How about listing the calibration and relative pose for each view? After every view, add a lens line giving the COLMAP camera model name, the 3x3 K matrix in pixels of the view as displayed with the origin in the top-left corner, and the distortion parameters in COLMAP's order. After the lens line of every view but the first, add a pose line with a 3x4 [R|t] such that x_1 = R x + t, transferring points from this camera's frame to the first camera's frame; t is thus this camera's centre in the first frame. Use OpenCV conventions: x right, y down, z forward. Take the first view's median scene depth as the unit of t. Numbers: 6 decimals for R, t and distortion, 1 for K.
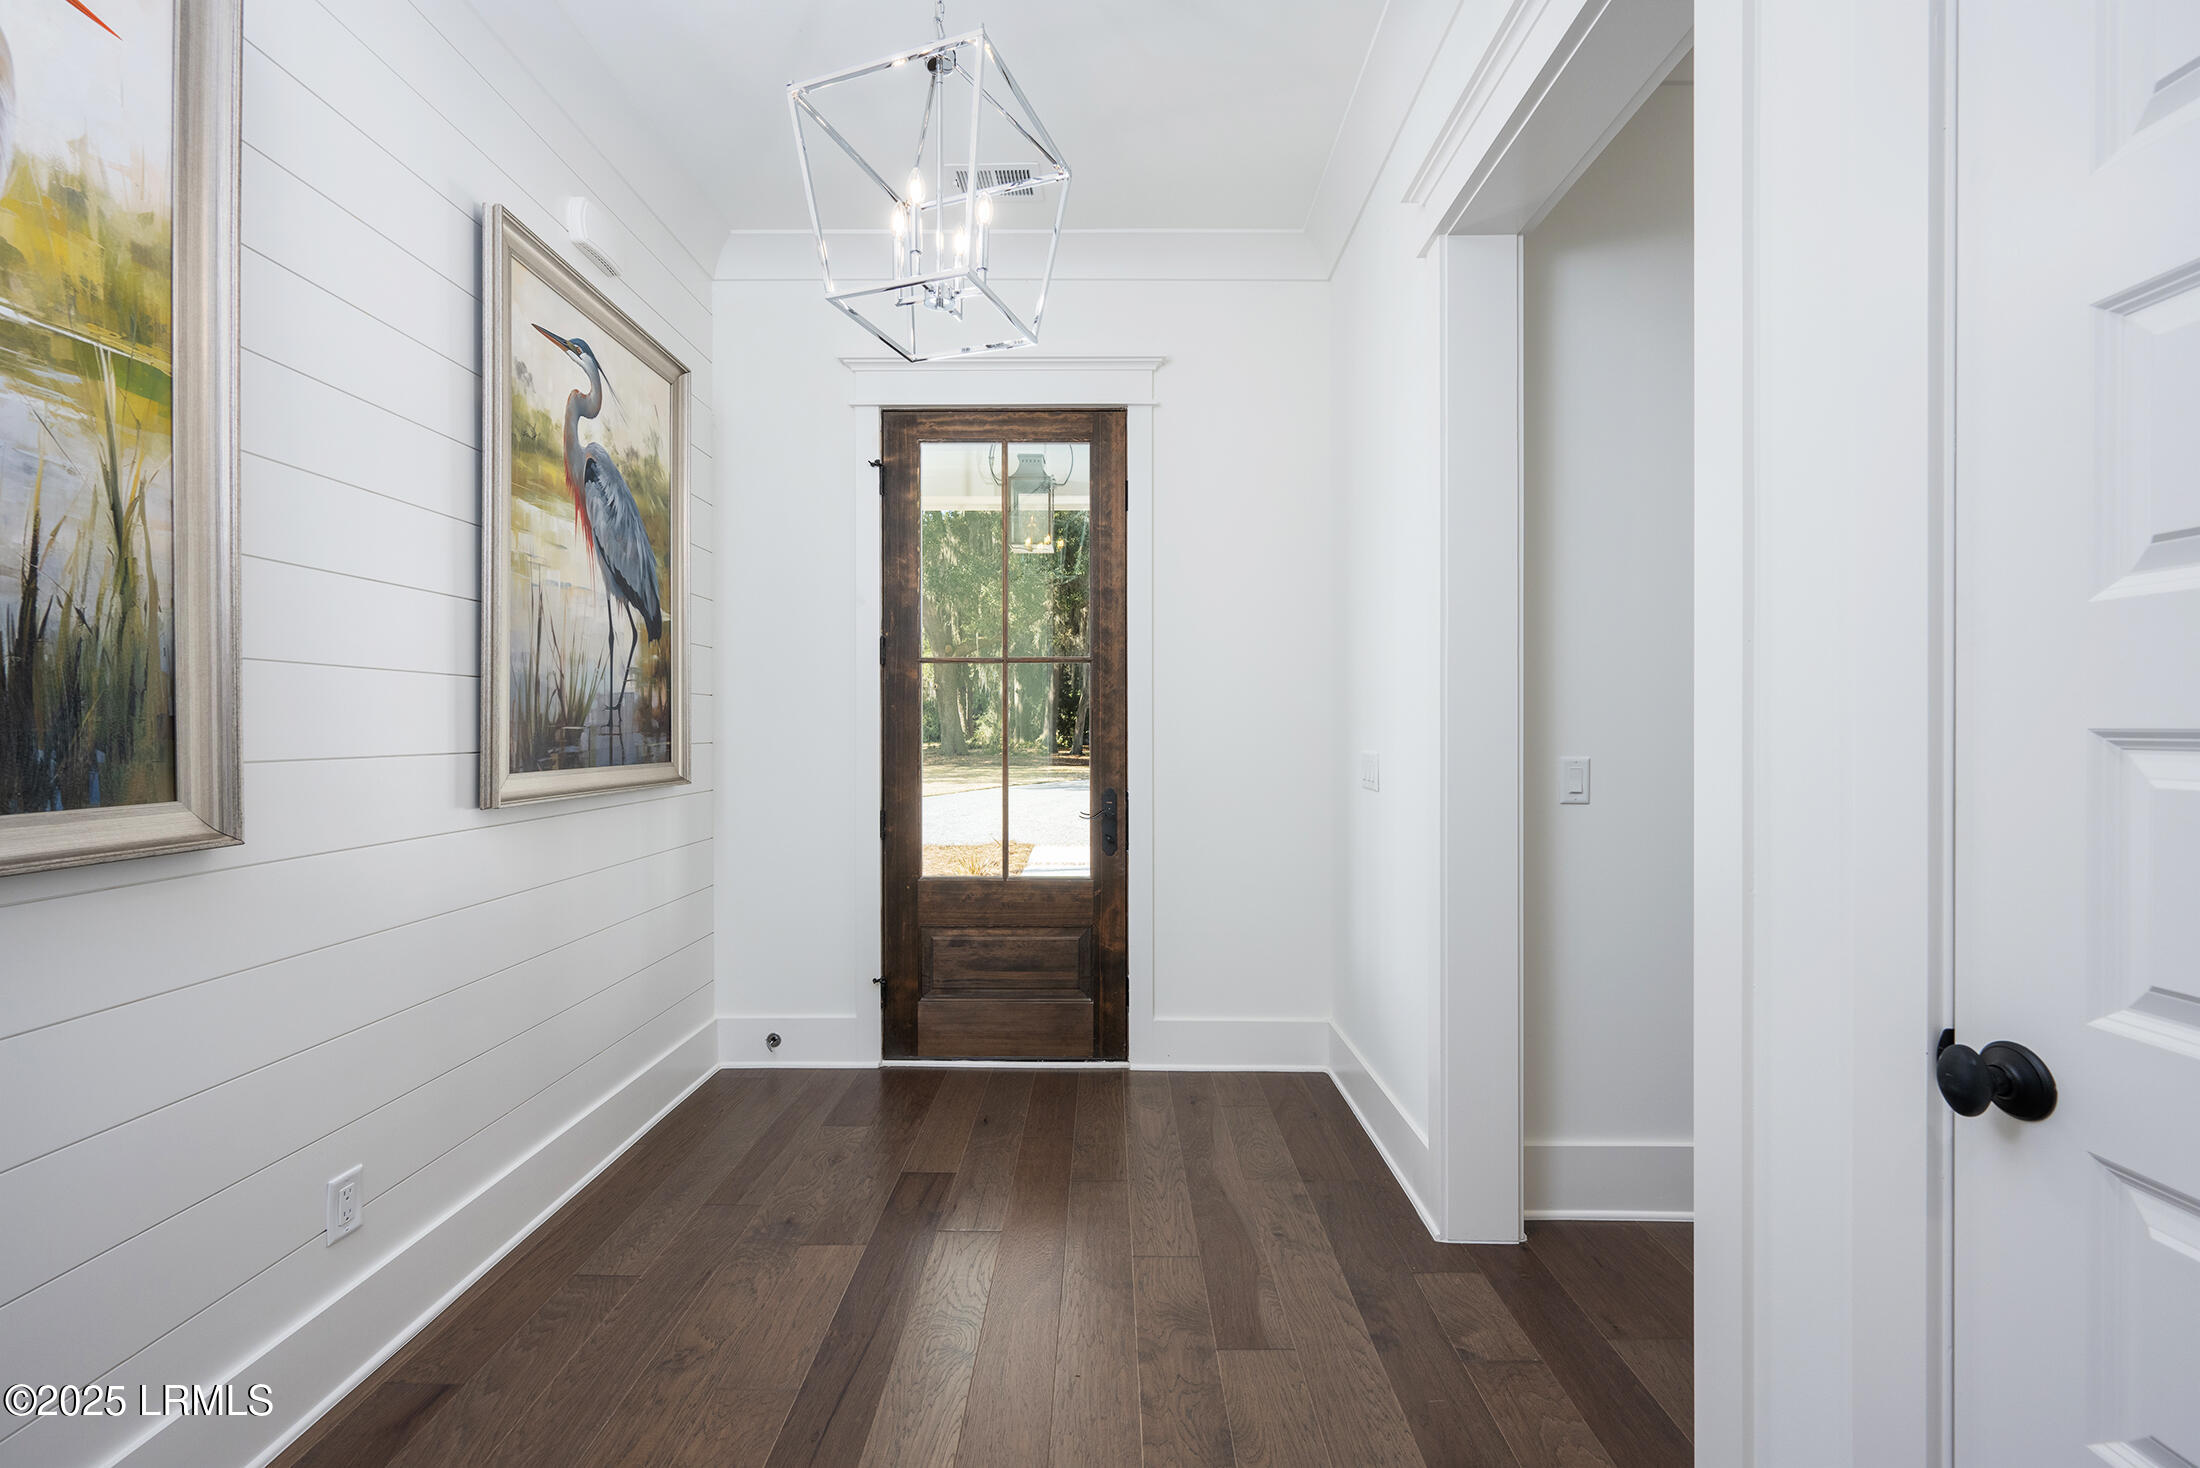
lens RADIAL K [[902.0, 0, 1100.0], [0, 902.0, 734.0], [0, 0, 1]] dist [0.000257, -0.000004]
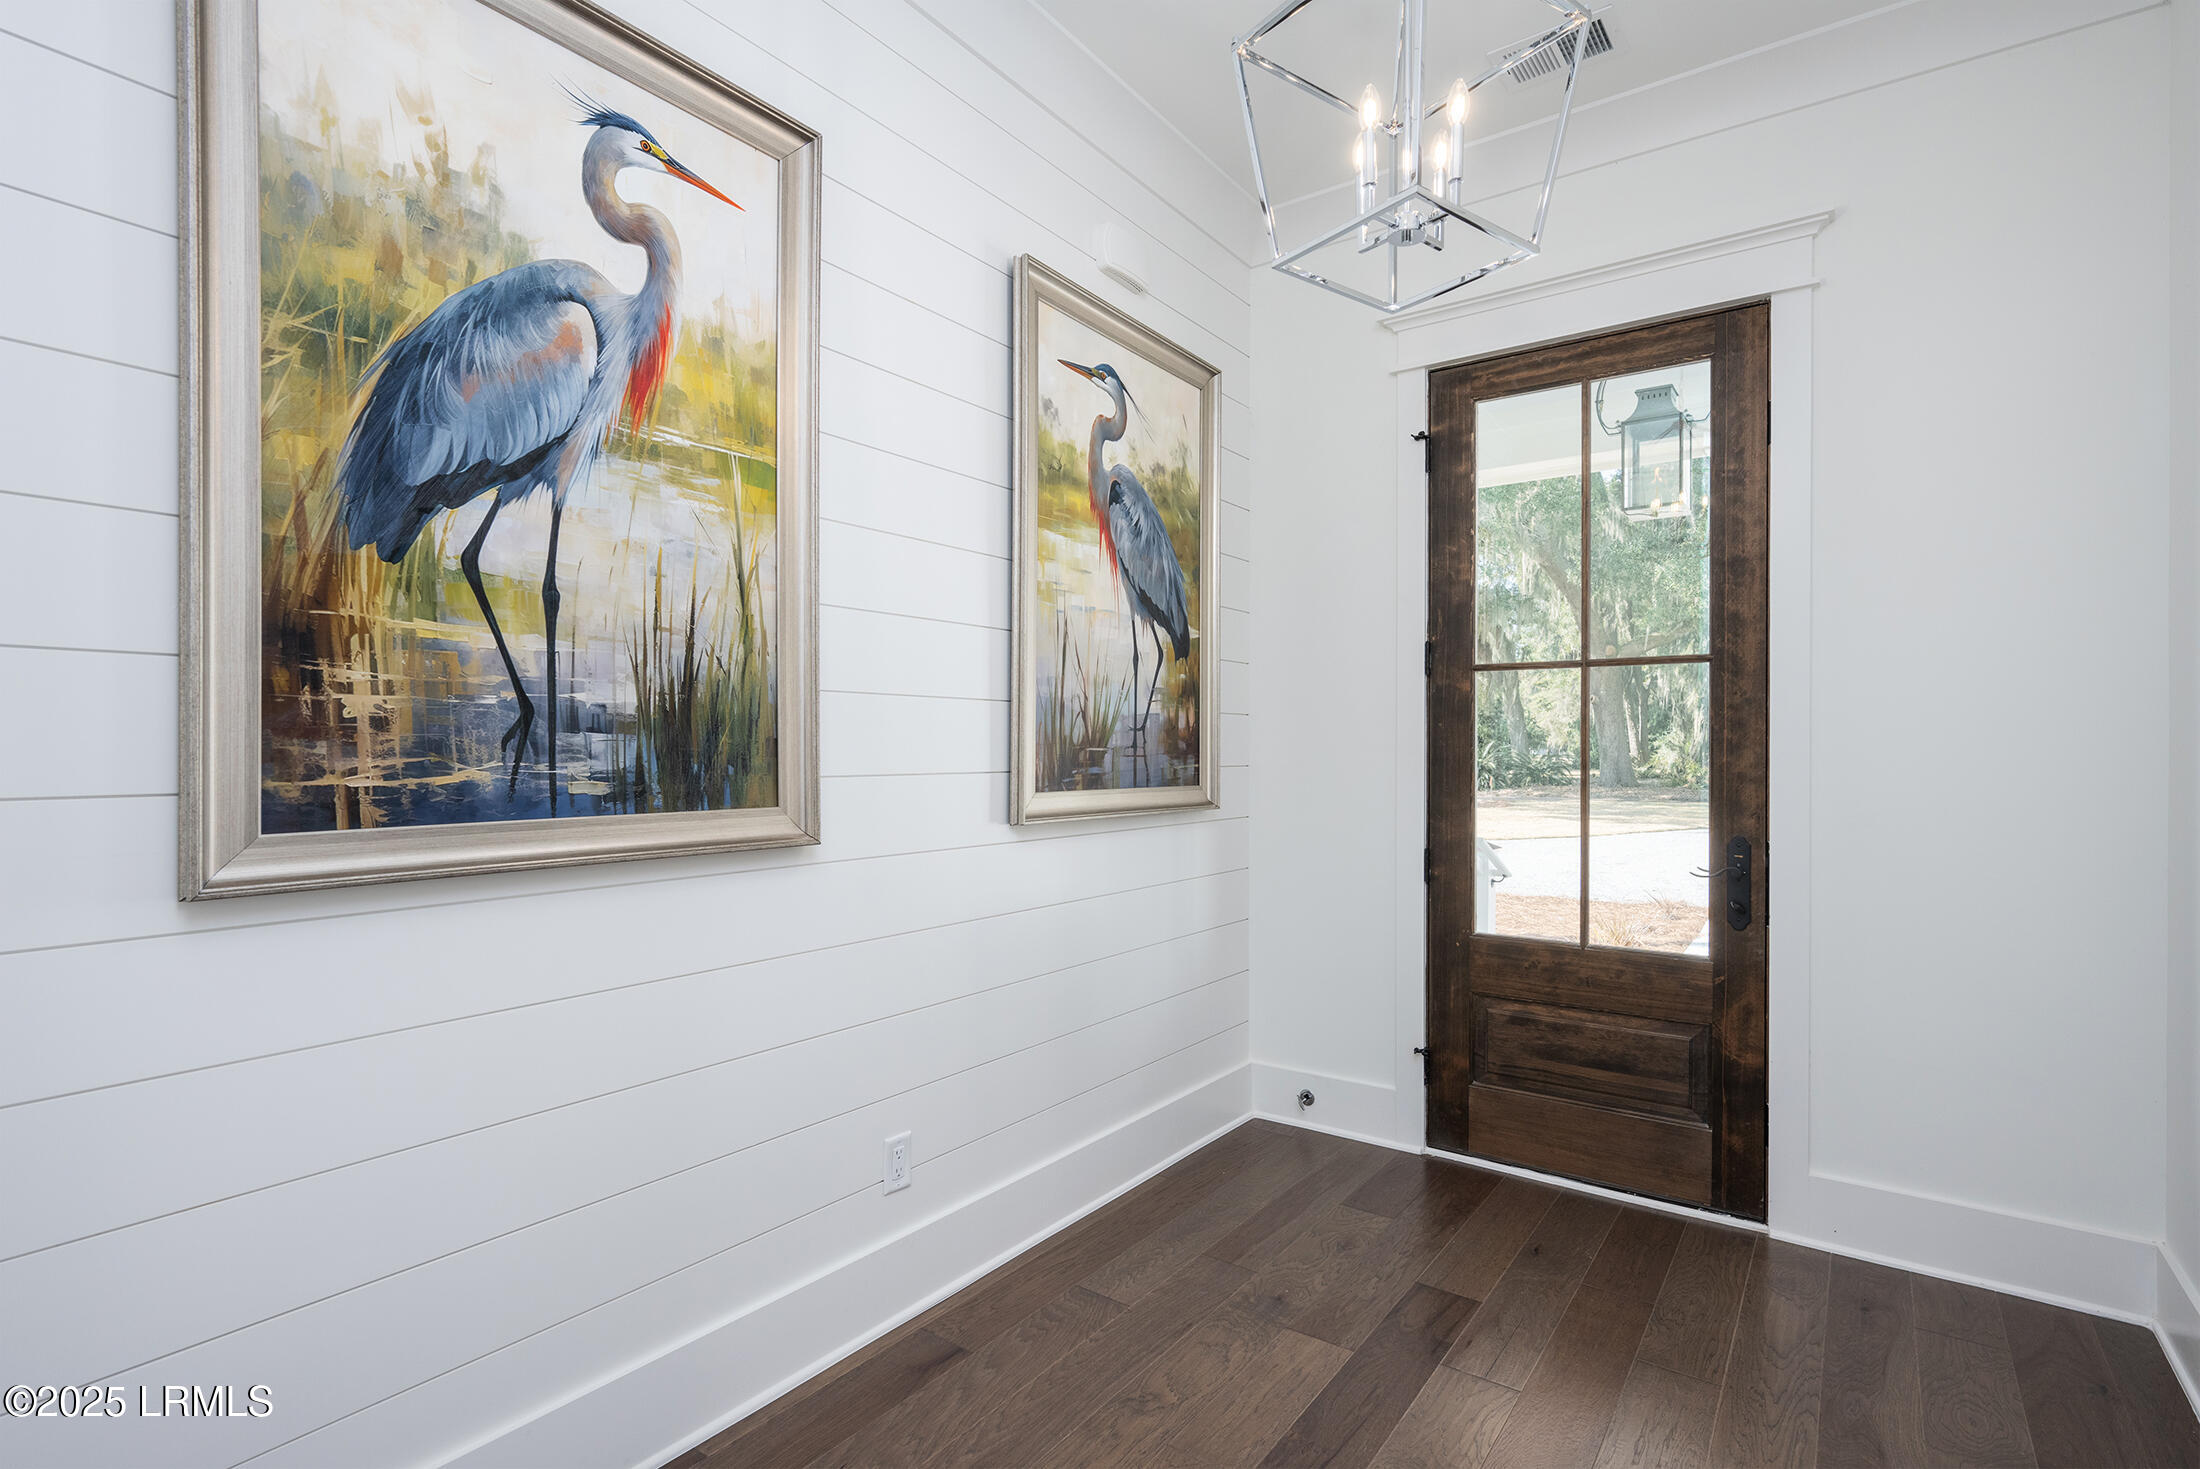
lens RADIAL K [[1053.1, 0, 1102.7], [0, 1053.1, 759.1], [0, 0, 1]] dist [-0.000427, 0.000042]
pose [[0.818570, 0.008793, -0.574339, 0.096581], [-0.008014, 0.999960, 0.003888, -0.000430], [0.574351, 0.001420, 0.818608, 0.033244]]
